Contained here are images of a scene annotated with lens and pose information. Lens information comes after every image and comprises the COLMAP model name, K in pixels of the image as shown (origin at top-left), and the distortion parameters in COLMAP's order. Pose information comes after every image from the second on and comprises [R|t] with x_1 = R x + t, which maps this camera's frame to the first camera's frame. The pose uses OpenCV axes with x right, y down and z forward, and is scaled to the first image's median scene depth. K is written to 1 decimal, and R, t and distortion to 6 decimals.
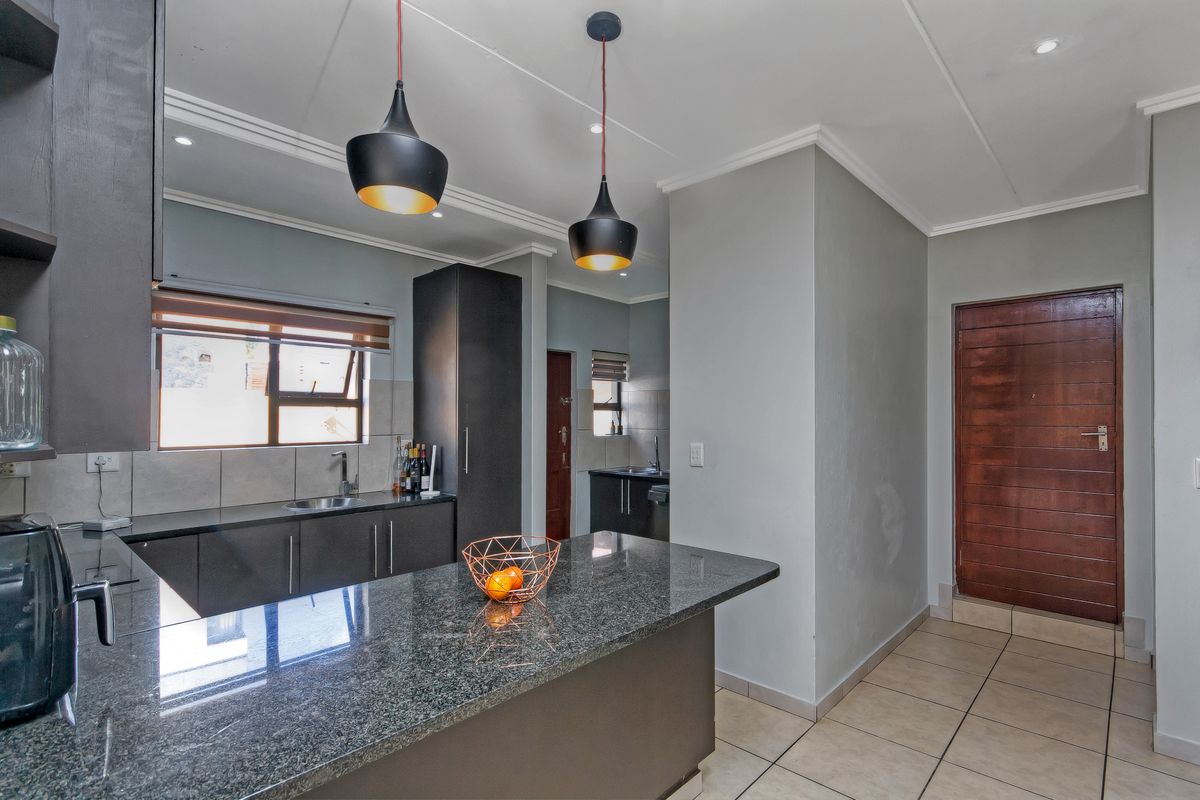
lens RADIAL K [[570.0, 0, 609.9], [0, 570.0, 405.9], [0, 0, 1]] dist [-0.000609, 0.000332]
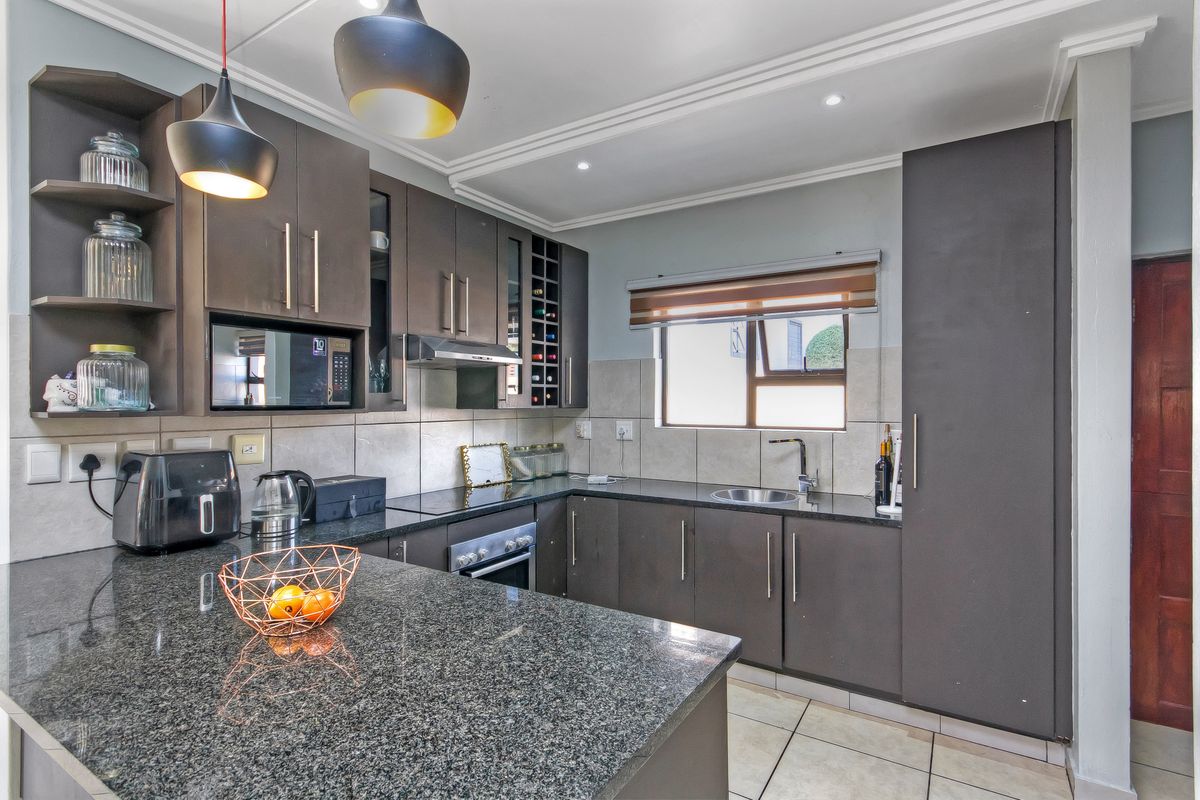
lens RADIAL K [[570.0, 0, 606.2], [0, 570.0, 401.2], [0, 0, 1]] dist [-0.000609, 0.000332]
pose [[0.201644, 0.000150, -0.979459, 0.291300], [0.013827, 0.999900, 0.003000, 0.018515], [0.979361, -0.014148, 0.201622, 0.559742]]
